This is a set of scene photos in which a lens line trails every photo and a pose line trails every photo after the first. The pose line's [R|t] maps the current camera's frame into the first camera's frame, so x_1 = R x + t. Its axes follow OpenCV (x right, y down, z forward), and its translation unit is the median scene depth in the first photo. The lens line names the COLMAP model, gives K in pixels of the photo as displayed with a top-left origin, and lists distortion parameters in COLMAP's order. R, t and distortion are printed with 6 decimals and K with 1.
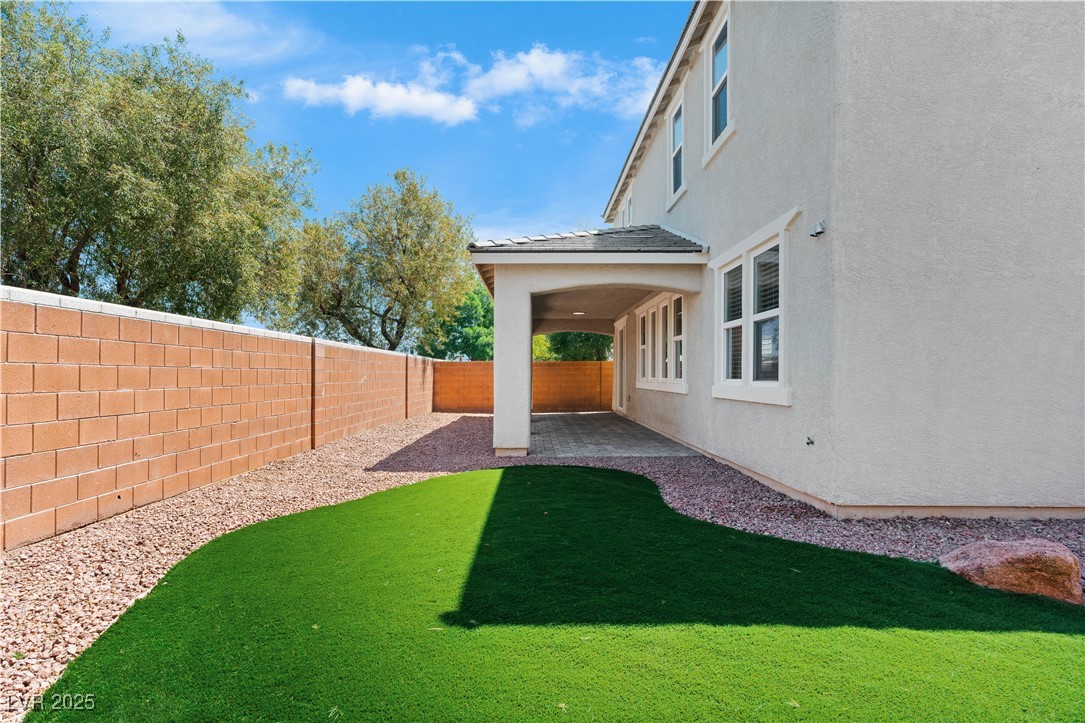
lens RADIAL K [[585.1, 0, 542.5], [0, 585.1, 361.5], [0, 0, 1]] dist [0.007419, 0.001070]
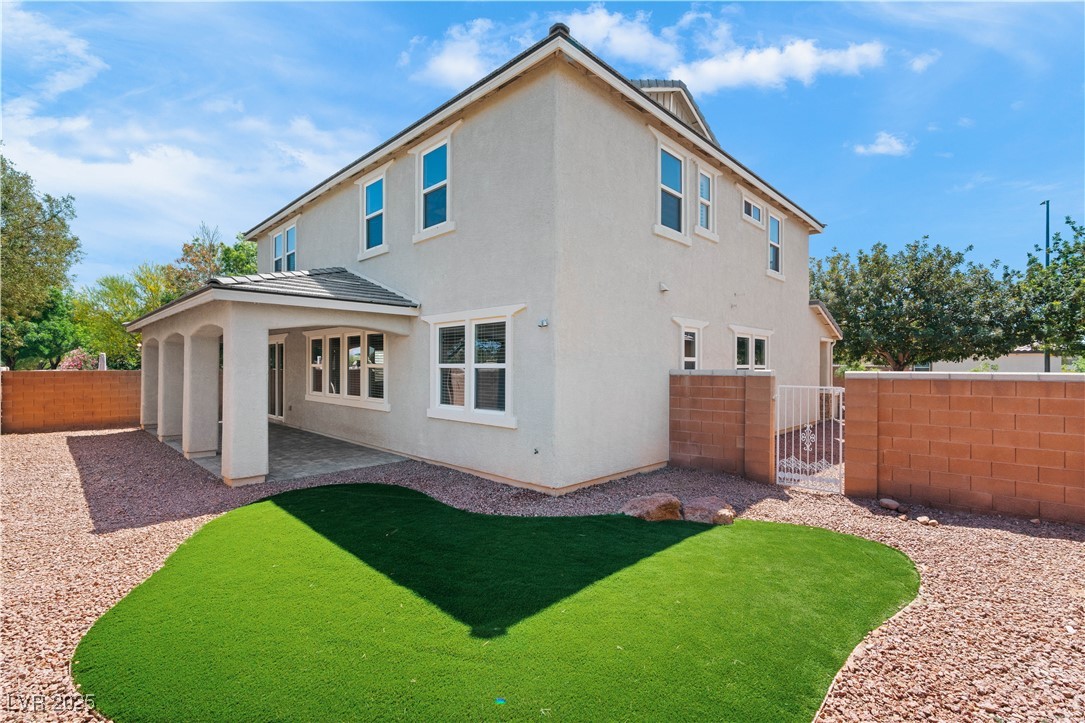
lens RADIAL K [[469.2, 0, 542.5], [0, 469.2, 361.5], [0, 0, 1]] dist [-0.002999, 0.000000]
pose [[0.712790, 0.012876, 0.701260, -0.476037], [-0.017986, 0.999838, -0.000077, -0.121117], [-0.701147, -0.012558, 0.712906, 0.057845]]
